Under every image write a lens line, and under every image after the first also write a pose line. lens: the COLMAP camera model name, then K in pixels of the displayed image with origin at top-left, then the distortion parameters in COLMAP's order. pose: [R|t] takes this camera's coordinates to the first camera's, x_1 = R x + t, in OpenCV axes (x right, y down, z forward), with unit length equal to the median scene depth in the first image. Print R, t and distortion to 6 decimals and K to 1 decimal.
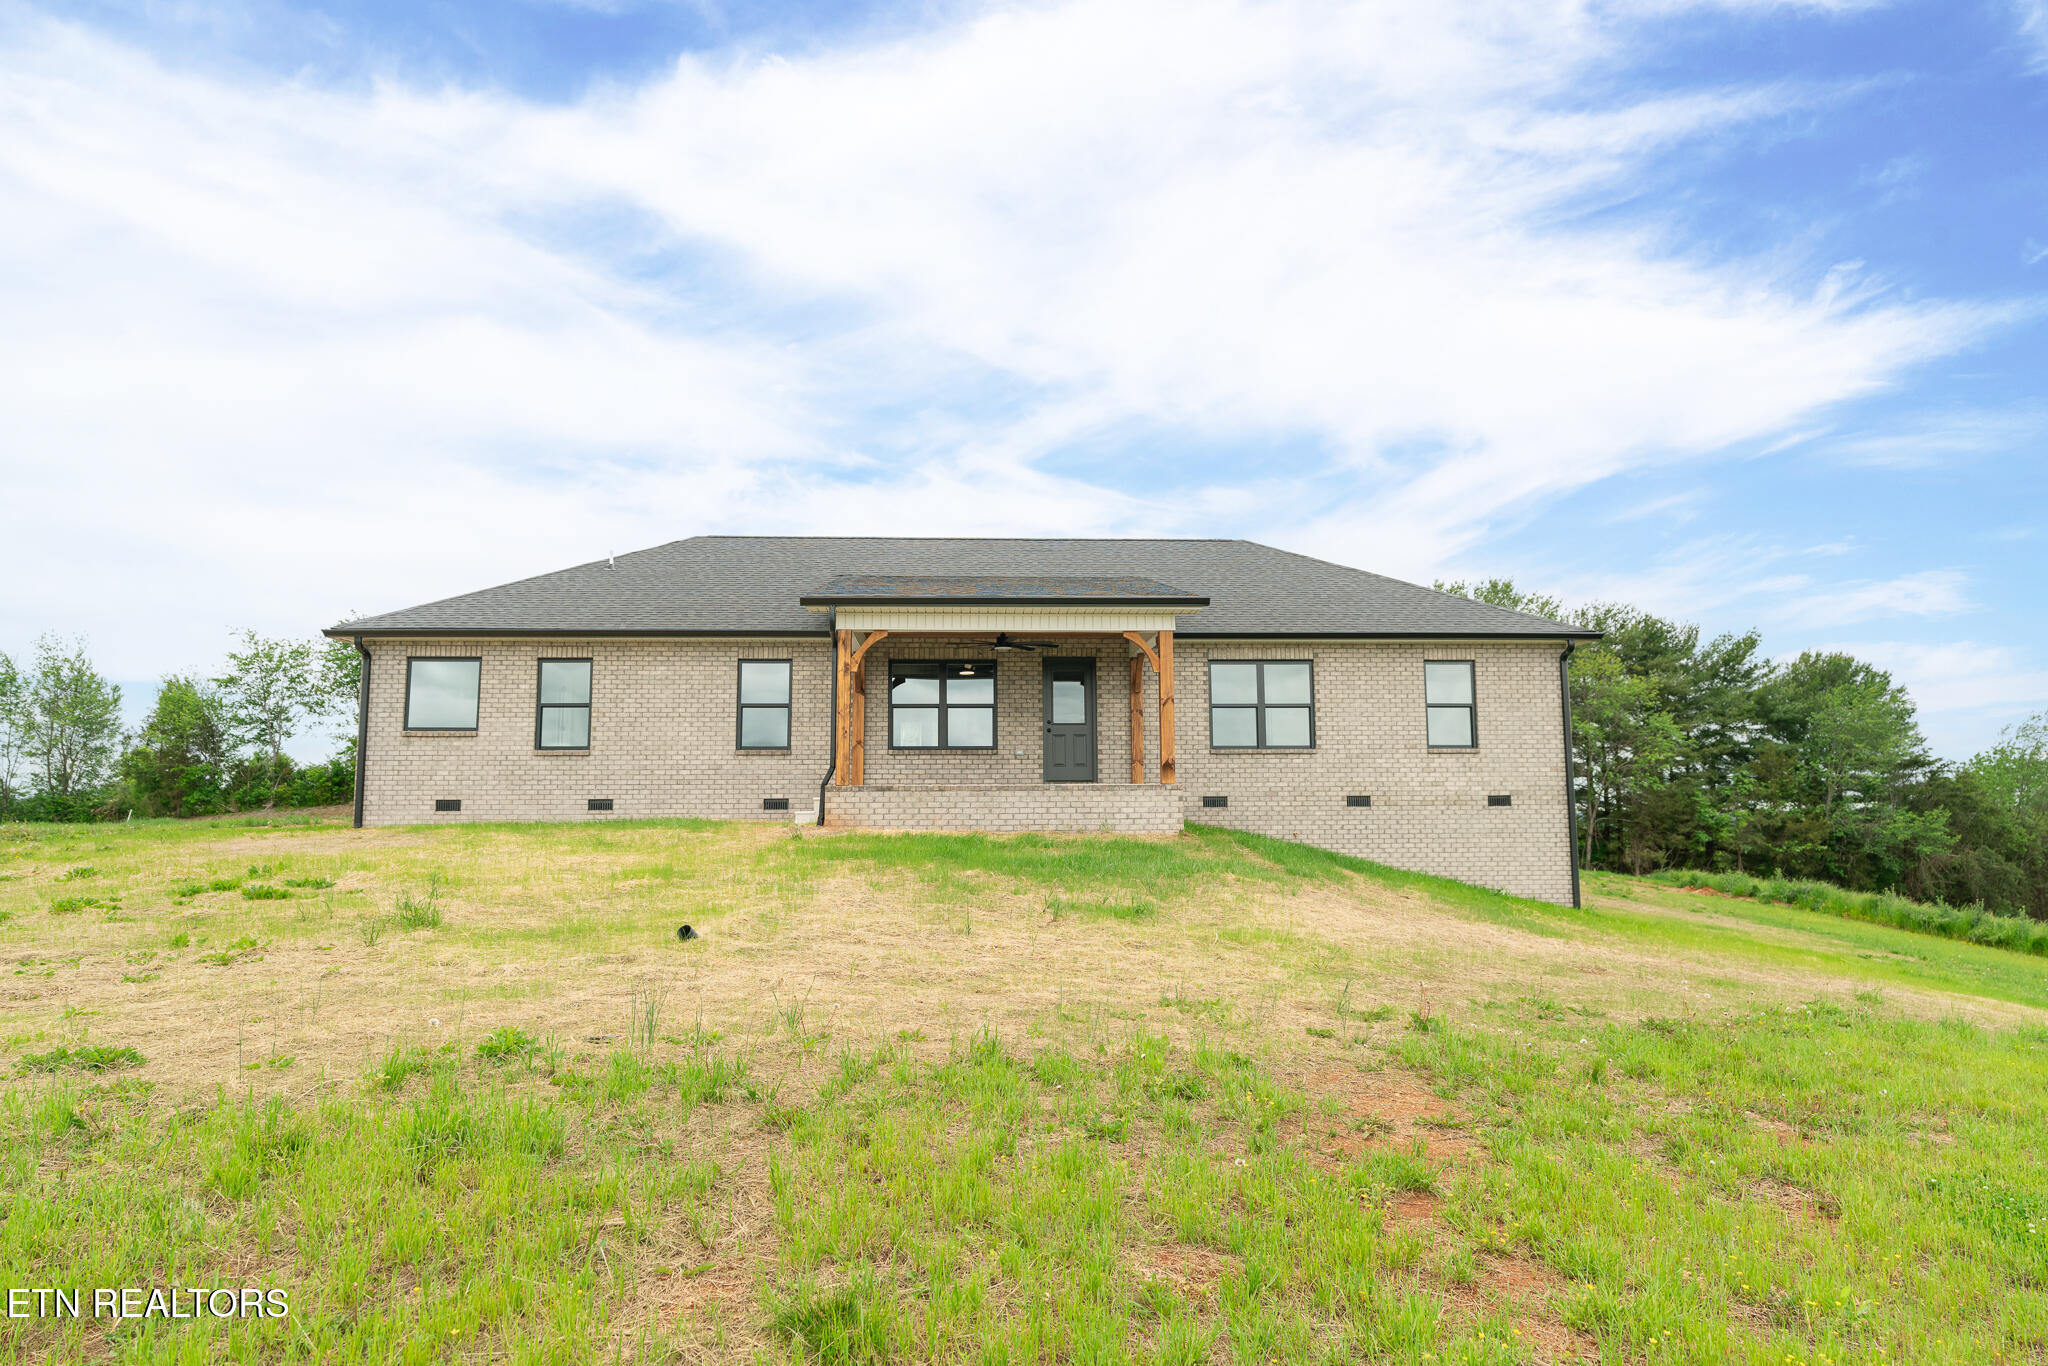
lens RADIAL K [[1194.7, 0, 1020.3], [0, 1194.7, 676.4], [0, 0, 1]] dist [-0.001099, -0.000259]
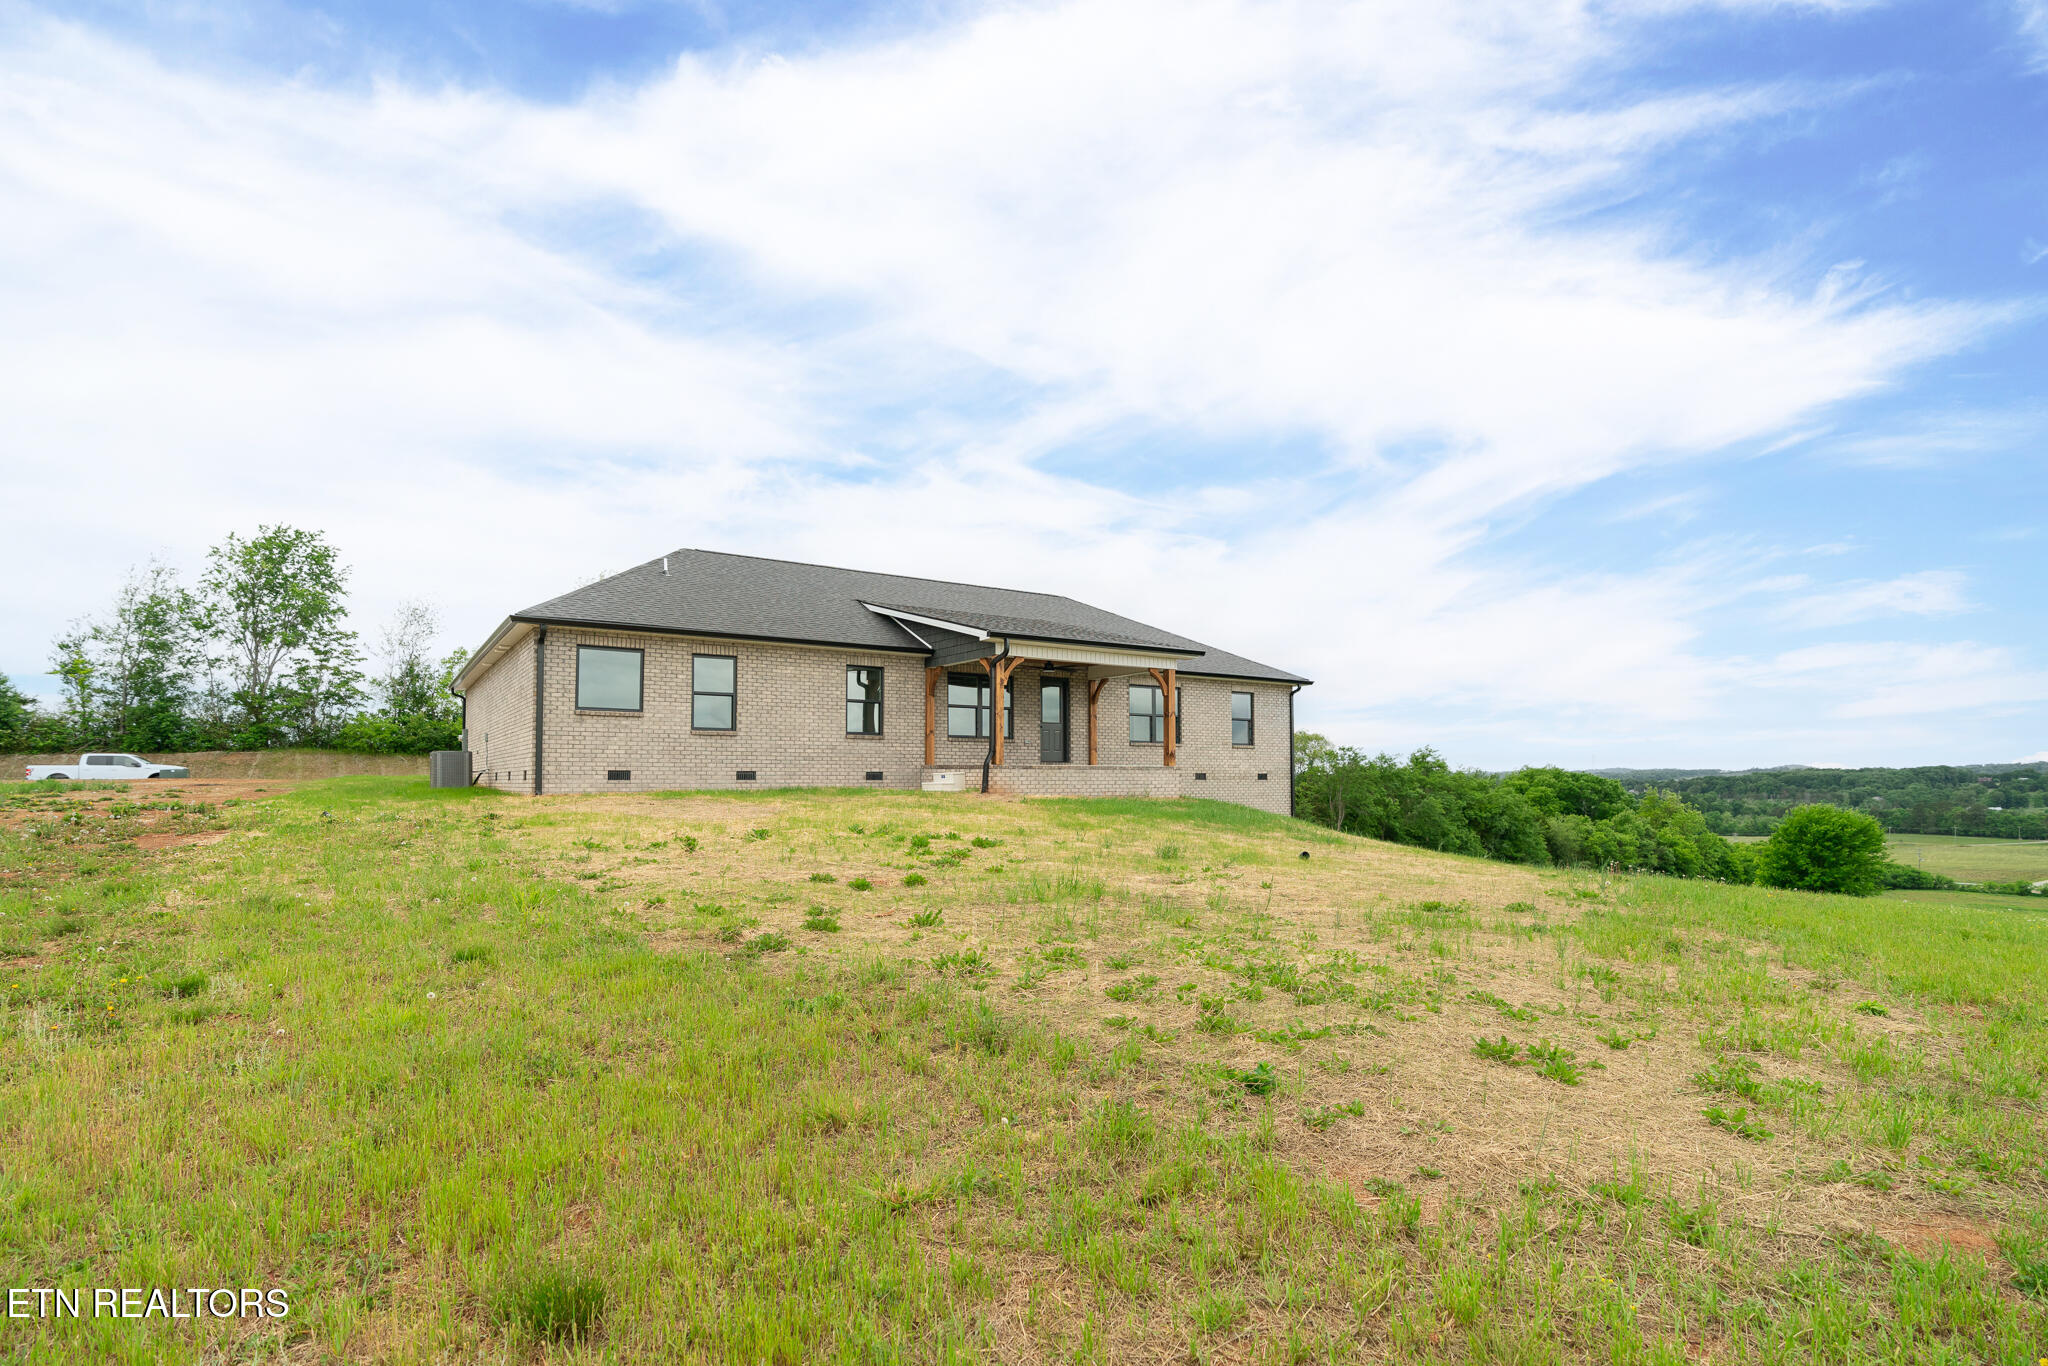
lens RADIAL K [[996.7, 0, 1023.8], [0, 996.7, 690.8], [0, 0, 1]] dist [-0.000840, -0.000099]
pose [[0.854005, 0.050563, 0.517802, -0.630216], [-0.061031, 0.998131, 0.003192, -0.001315], [-0.516672, -0.034328, 0.855495, -0.029310]]
